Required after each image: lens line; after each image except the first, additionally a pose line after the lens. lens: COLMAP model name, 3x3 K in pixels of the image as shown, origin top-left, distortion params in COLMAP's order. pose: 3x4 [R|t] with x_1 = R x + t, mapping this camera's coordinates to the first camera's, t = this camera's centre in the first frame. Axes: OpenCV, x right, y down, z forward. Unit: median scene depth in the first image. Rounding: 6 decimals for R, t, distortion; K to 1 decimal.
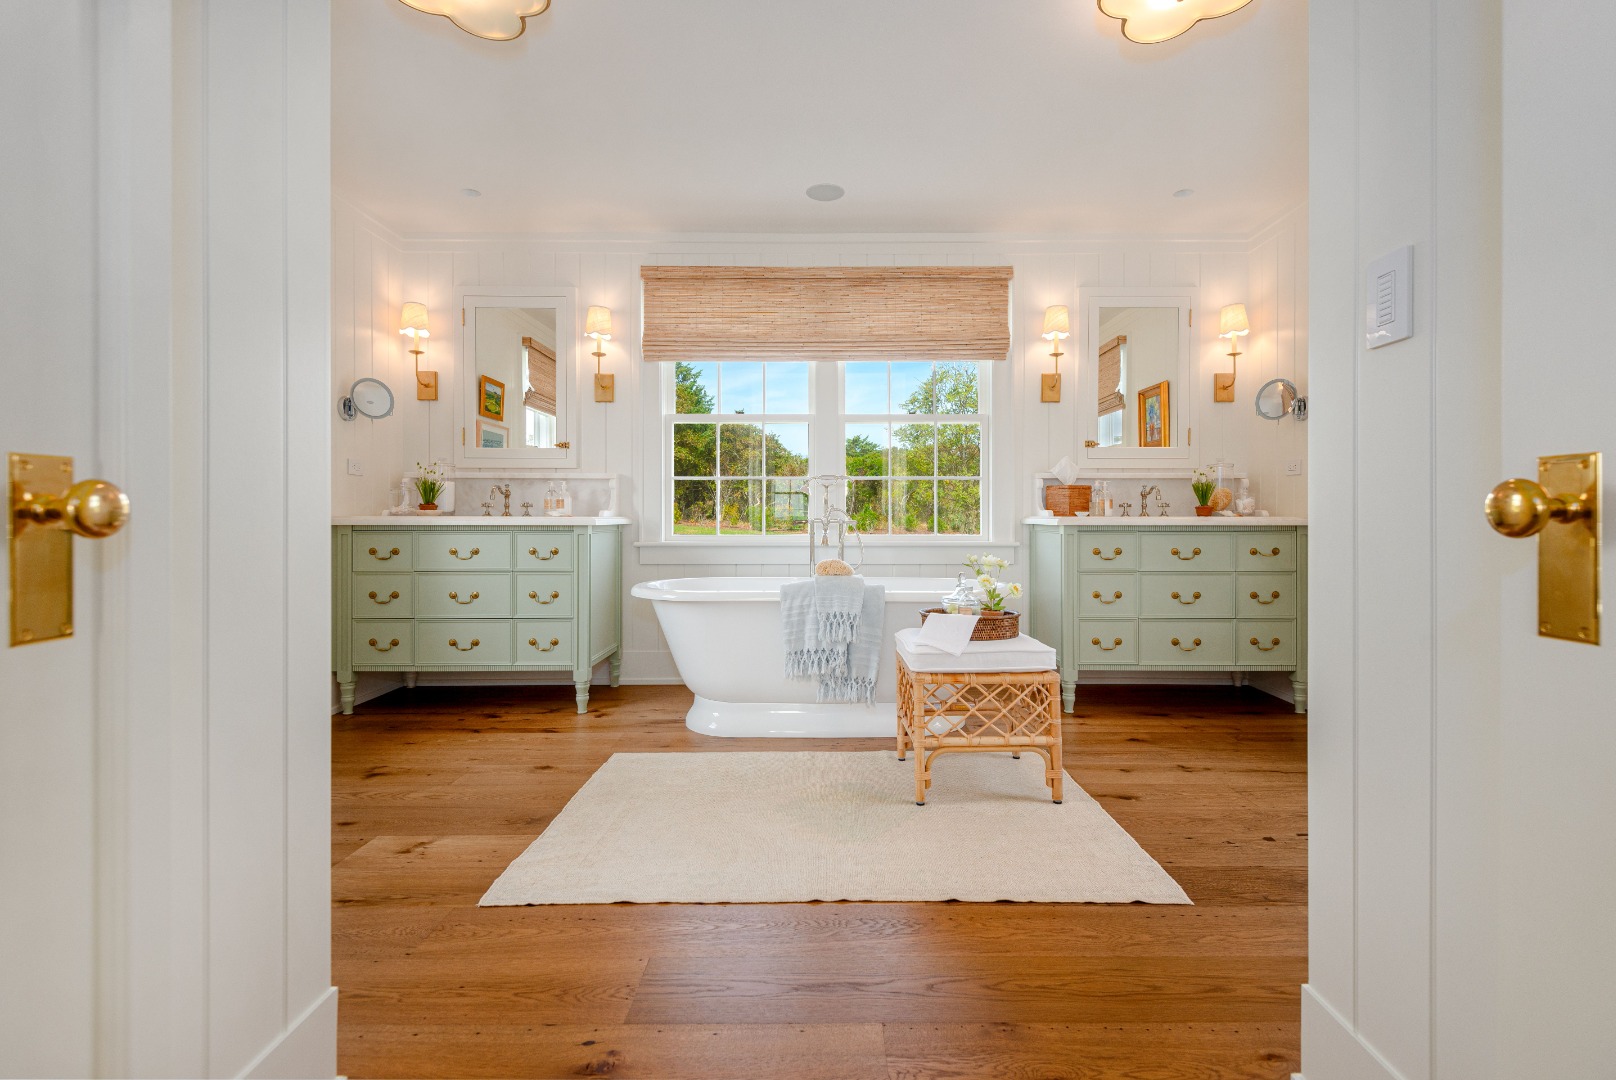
lens RADIAL K [[771.7, 0, 808.0], [0, 771.7, 540.0], [0, 0, 1]] dist [-0.003368, -0.000185]
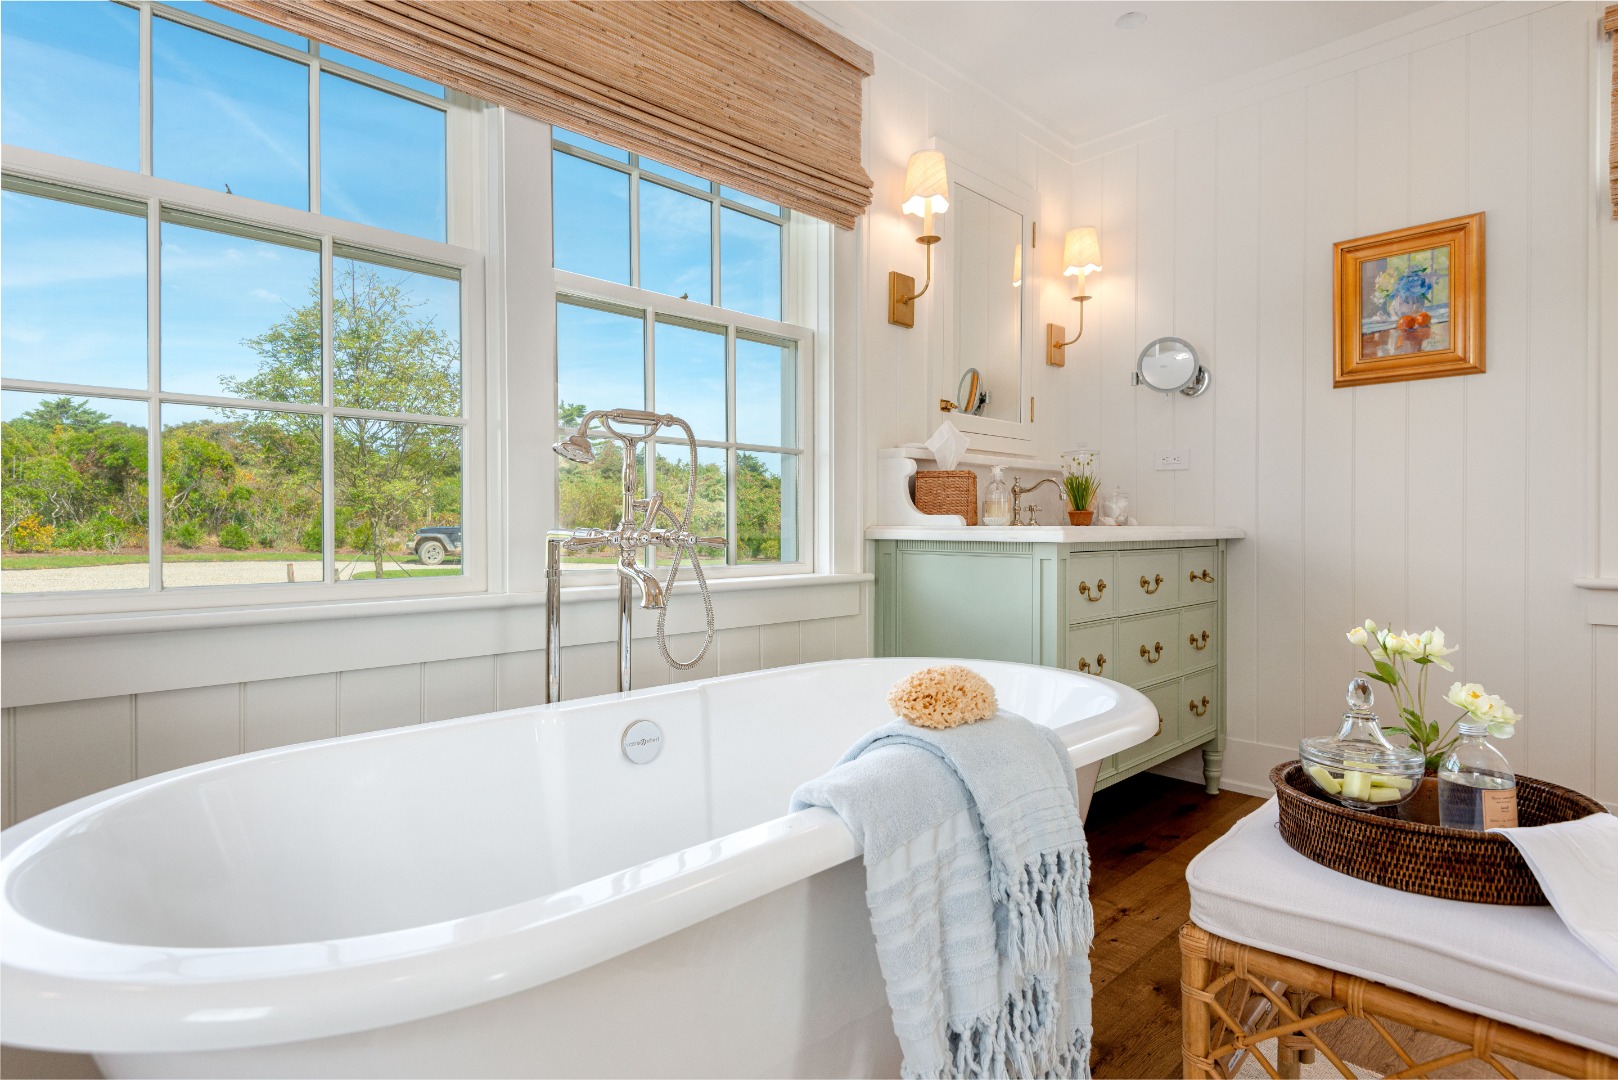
lens RADIAL K [[857.5, 0, 809.0], [0, 857.5, 540.0], [0, 0, 1]] dist [0.001381, -0.000145]
pose [[0.688279, -0.009562, 0.725384, -0.193307], [0.020423, 0.999772, -0.006199, -0.017815], [-0.725159, 0.019081, 0.688317, 0.624361]]
